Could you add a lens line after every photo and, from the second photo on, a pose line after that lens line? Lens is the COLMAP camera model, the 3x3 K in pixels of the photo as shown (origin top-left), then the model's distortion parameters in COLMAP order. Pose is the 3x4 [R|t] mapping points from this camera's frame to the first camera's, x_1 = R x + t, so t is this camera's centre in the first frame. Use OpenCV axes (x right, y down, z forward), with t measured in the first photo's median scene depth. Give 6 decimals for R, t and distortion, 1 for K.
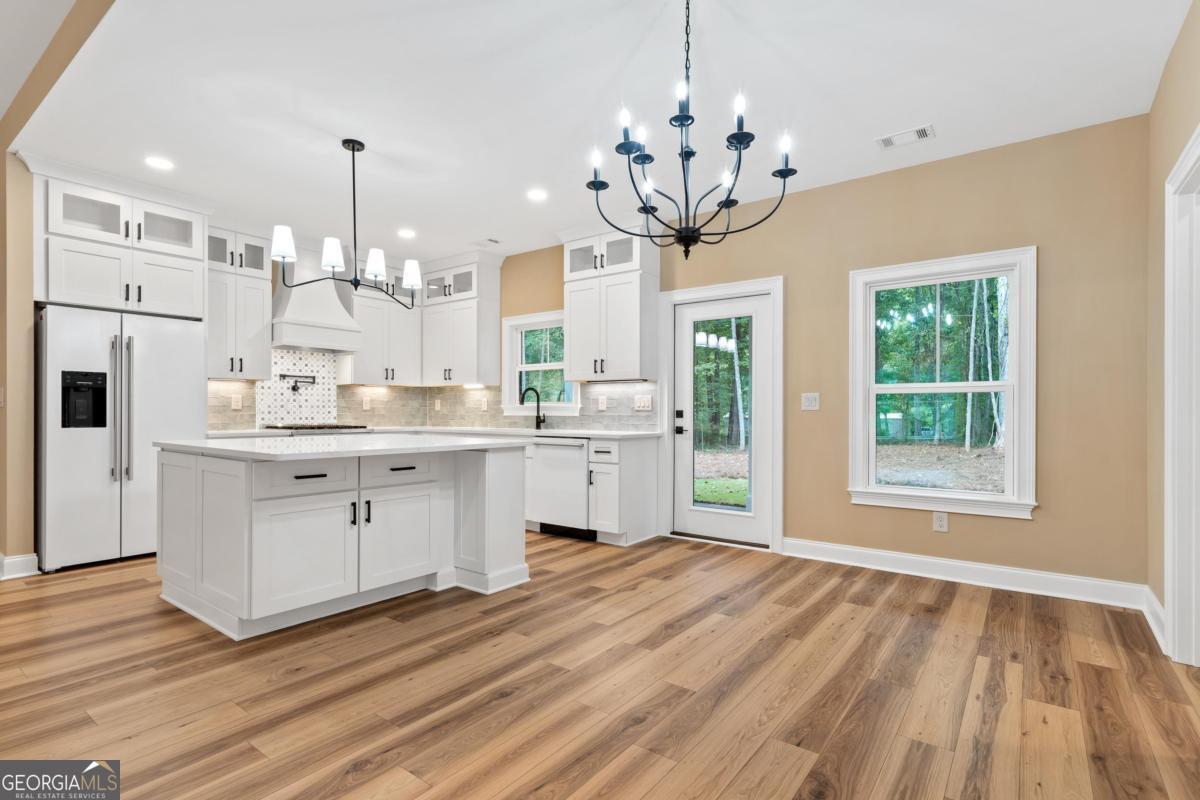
lens RADIAL K [[580.5, 0, 596.3], [0, 580.5, 411.3], [0, 0, 1]] dist [-0.001257, -0.000249]
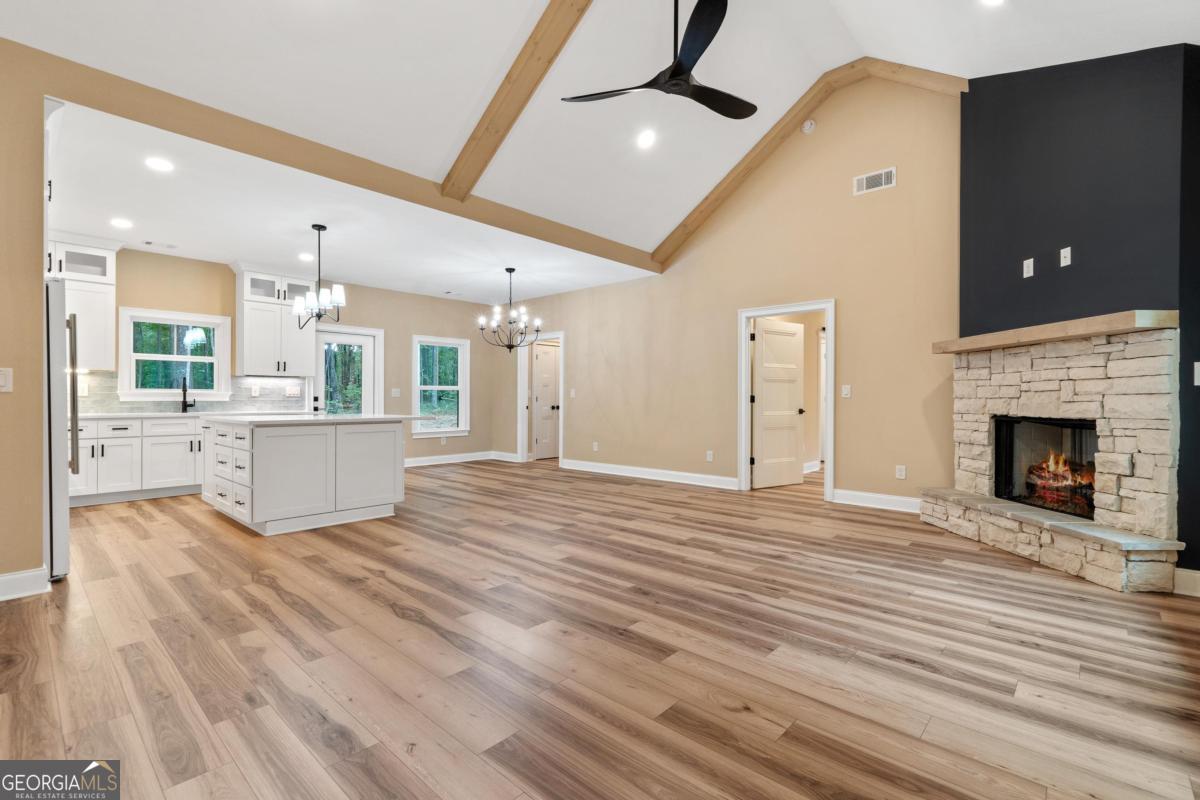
lens RADIAL K [[538.5, 0, 600.0], [0, 538.5, 400.0], [0, 0, 1]] dist [-0.004344, -0.000320]
pose [[0.088764, -0.005443, 0.996038, -1.131713], [-0.002254, 0.999981, 0.005666, -0.002520], [-0.996050, -0.002748, 0.088750, 0.072200]]
